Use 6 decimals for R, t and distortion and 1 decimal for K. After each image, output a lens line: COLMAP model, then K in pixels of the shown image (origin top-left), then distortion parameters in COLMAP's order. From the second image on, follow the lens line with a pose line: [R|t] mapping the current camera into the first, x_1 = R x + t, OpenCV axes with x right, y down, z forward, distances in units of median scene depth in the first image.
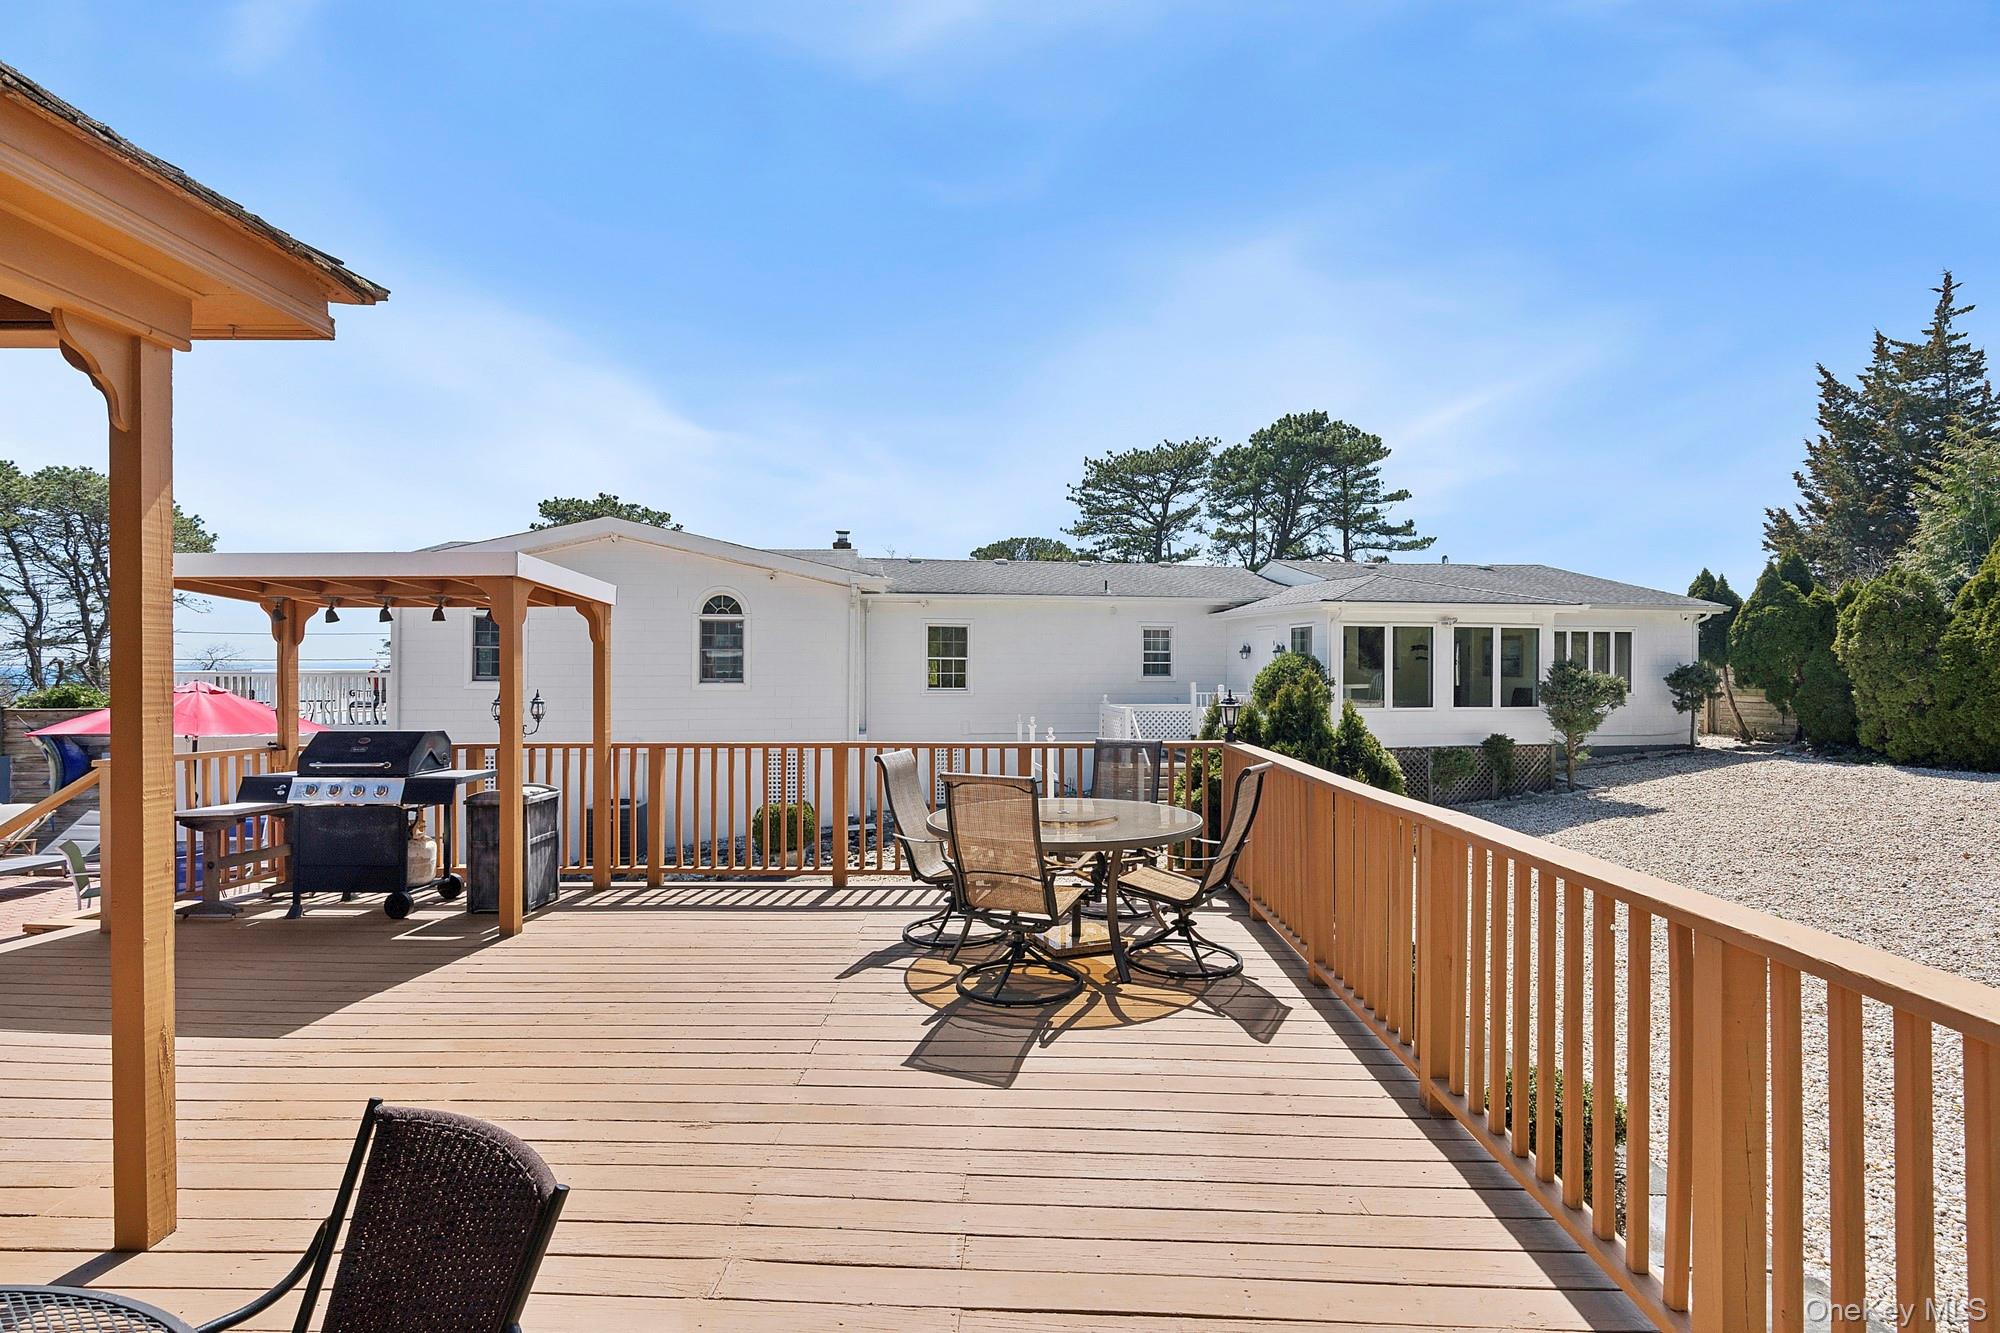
lens RADIAL K [[903.2, 0, 1001.0], [0, 903.2, 675.5], [0, 0, 1]] dist [-0.002799, 0.000455]
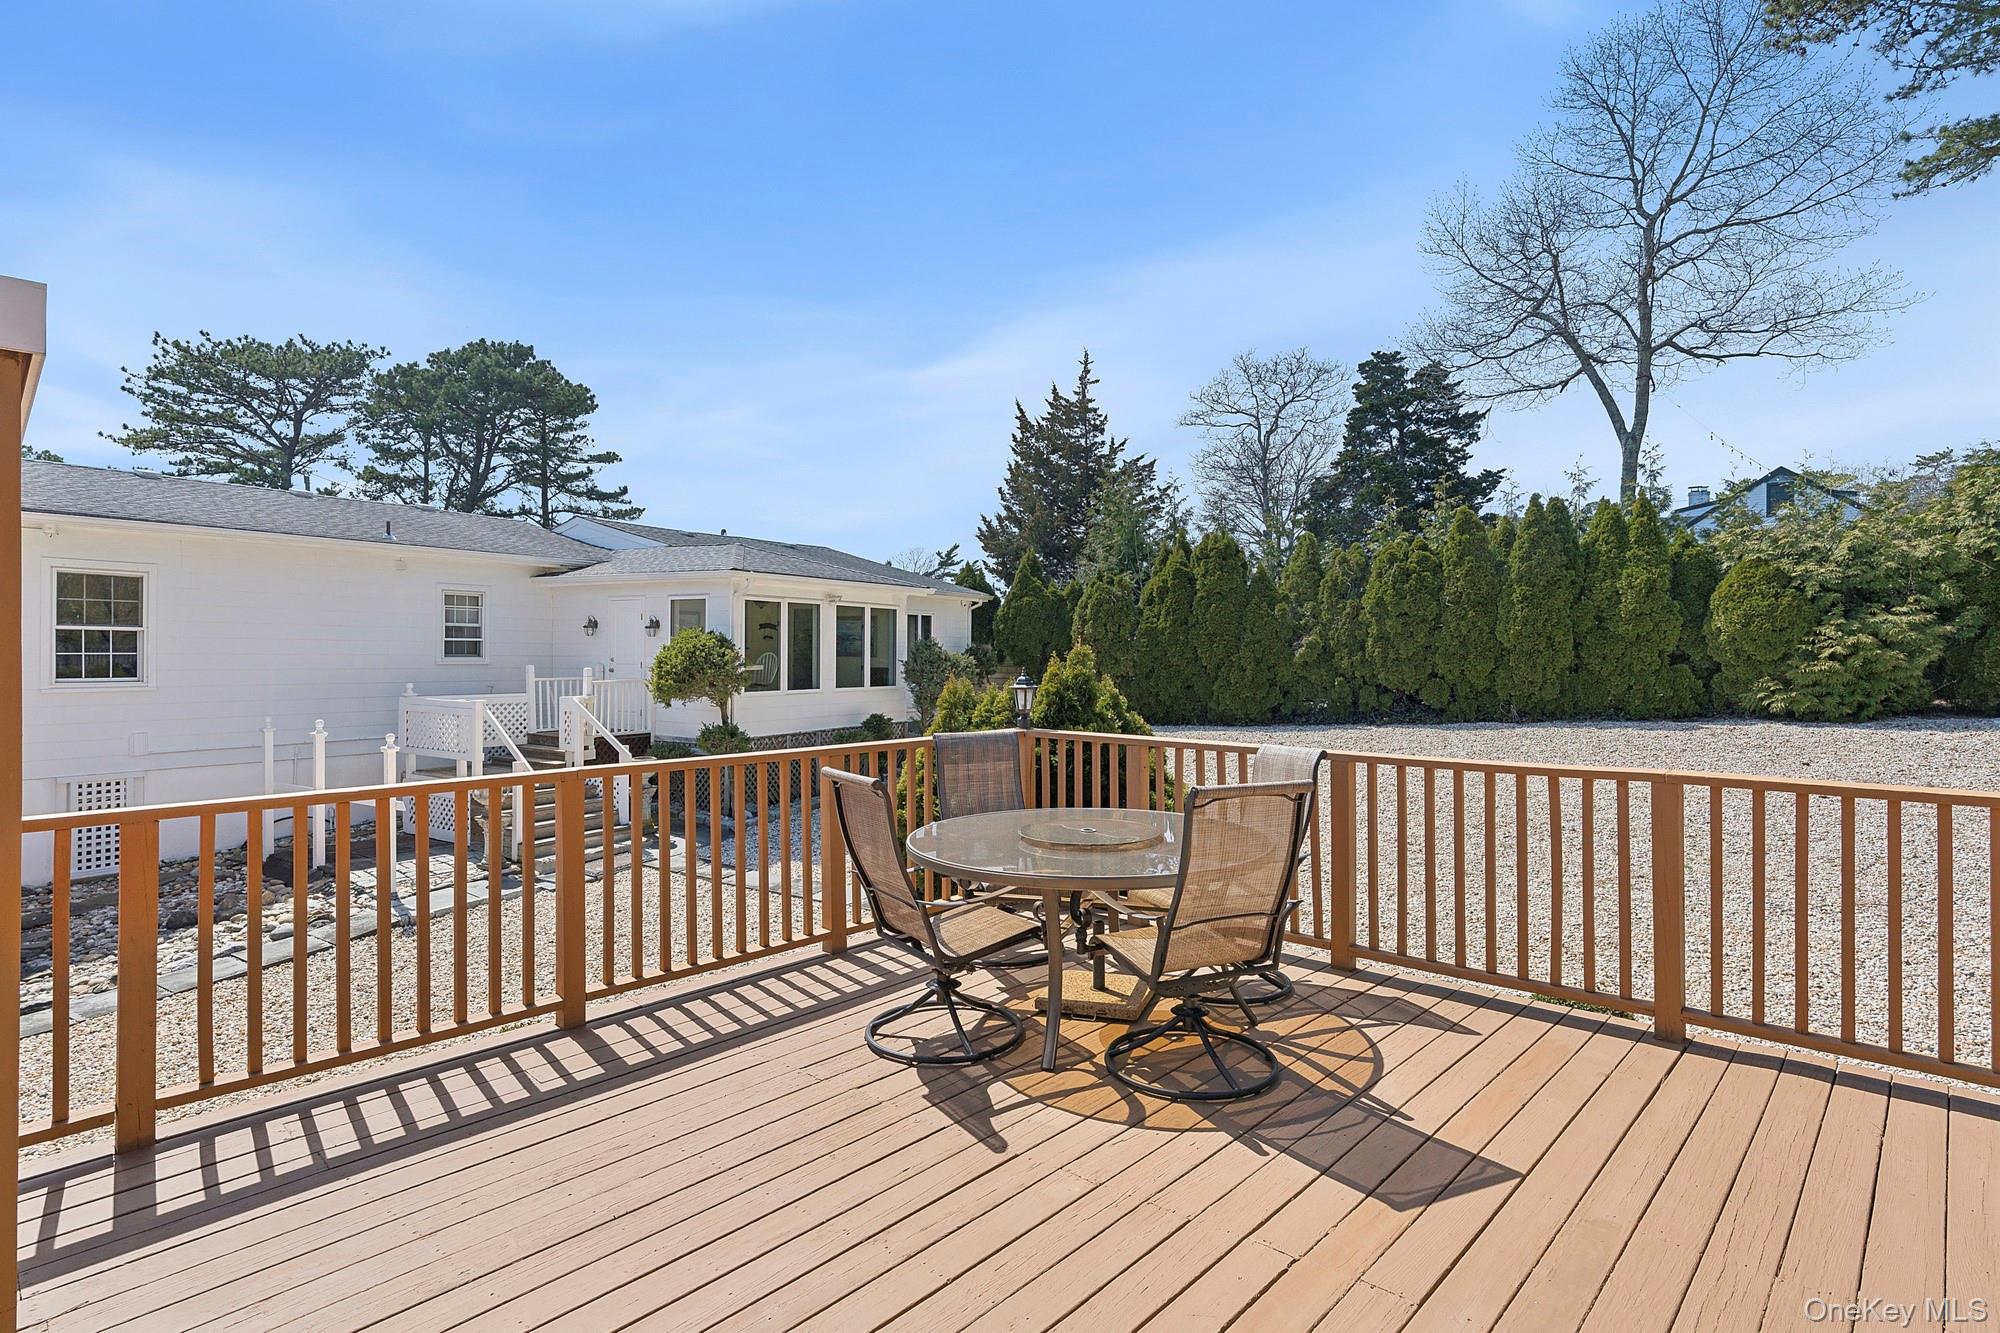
lens RADIAL K [[1005.6, 0, 1001.5], [0, 1005.6, 656.0], [0, 0, 1]] dist [-0.000827, -0.001397]
pose [[0.661019, -0.002581, 0.750365, -0.139602], [0.004129, 0.999991, -0.000197, 0.001129], [-0.750358, 0.003228, 0.661024, 0.113591]]
